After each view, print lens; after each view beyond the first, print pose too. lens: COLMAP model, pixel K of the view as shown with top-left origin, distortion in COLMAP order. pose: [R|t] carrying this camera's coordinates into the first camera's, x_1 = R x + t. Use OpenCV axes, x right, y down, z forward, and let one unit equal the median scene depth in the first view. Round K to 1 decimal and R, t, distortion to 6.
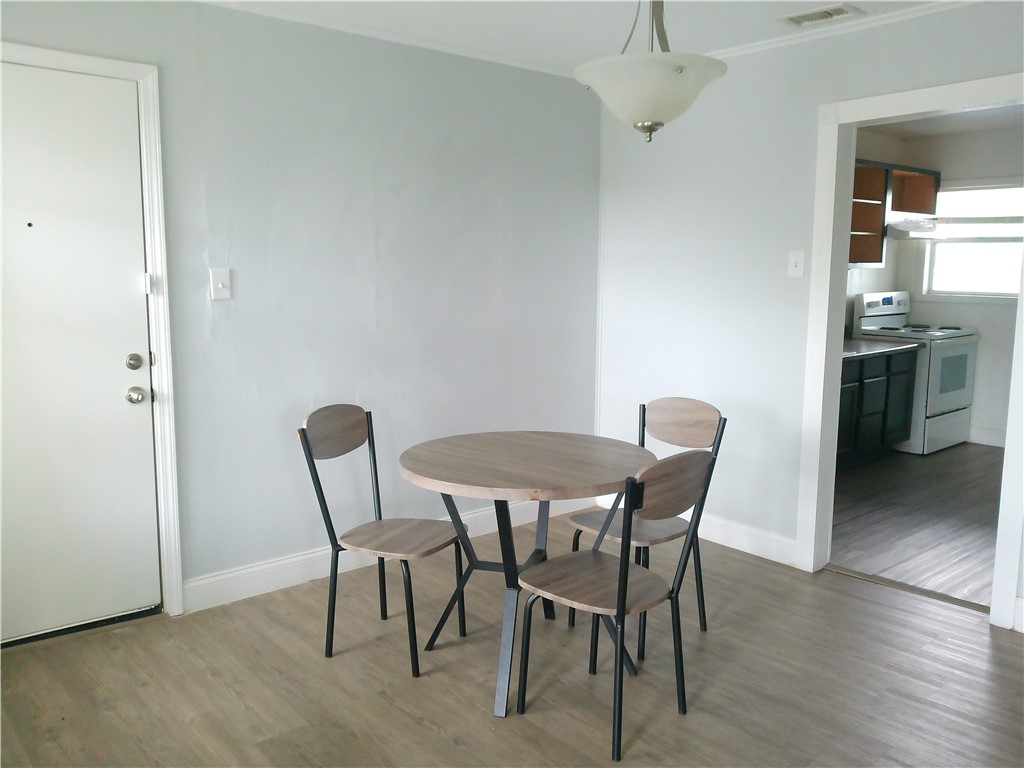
lens RADIAL K [[840.0, 0, 513.8], [0, 840.0, 385.4], [0, 0, 1]] dist [0.003255, -0.005693]
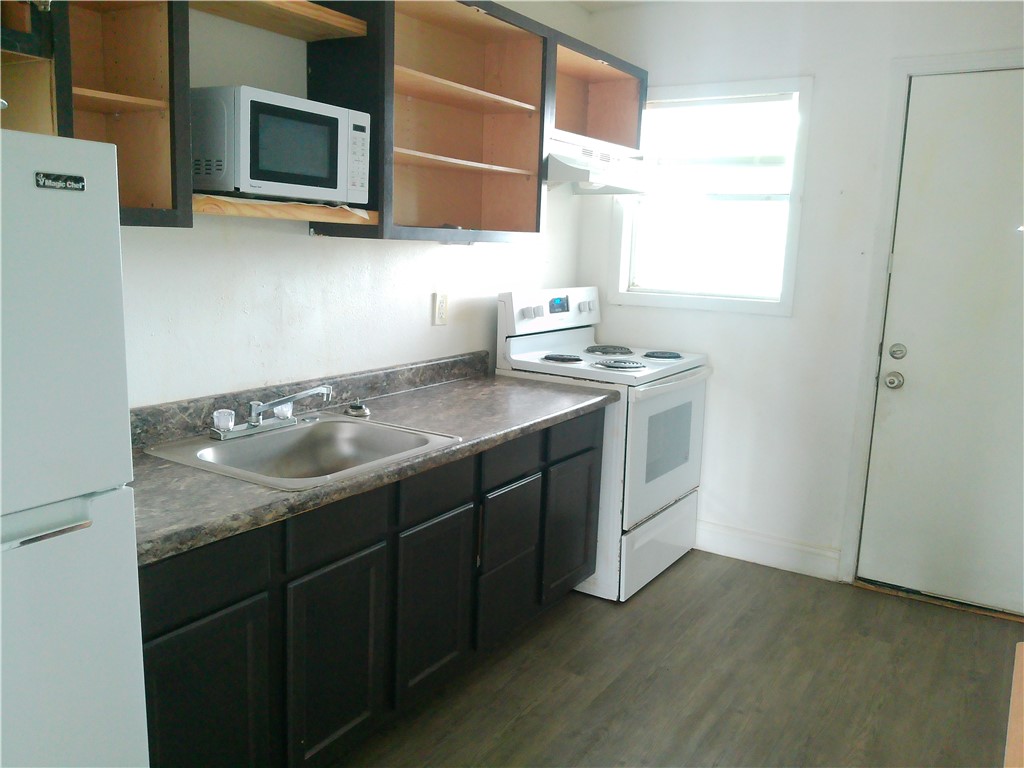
lens RADIAL K [[840.0, 0, 513.8], [0, 840.0, 385.4], [0, 0, 1]] dist [0.003255, -0.005693]
pose [[0.958449, -0.022343, 0.284387, 0.267405], [0.011659, 0.999163, 0.039206, -0.071634], [-0.285025, -0.034261, 0.957907, 0.498788]]
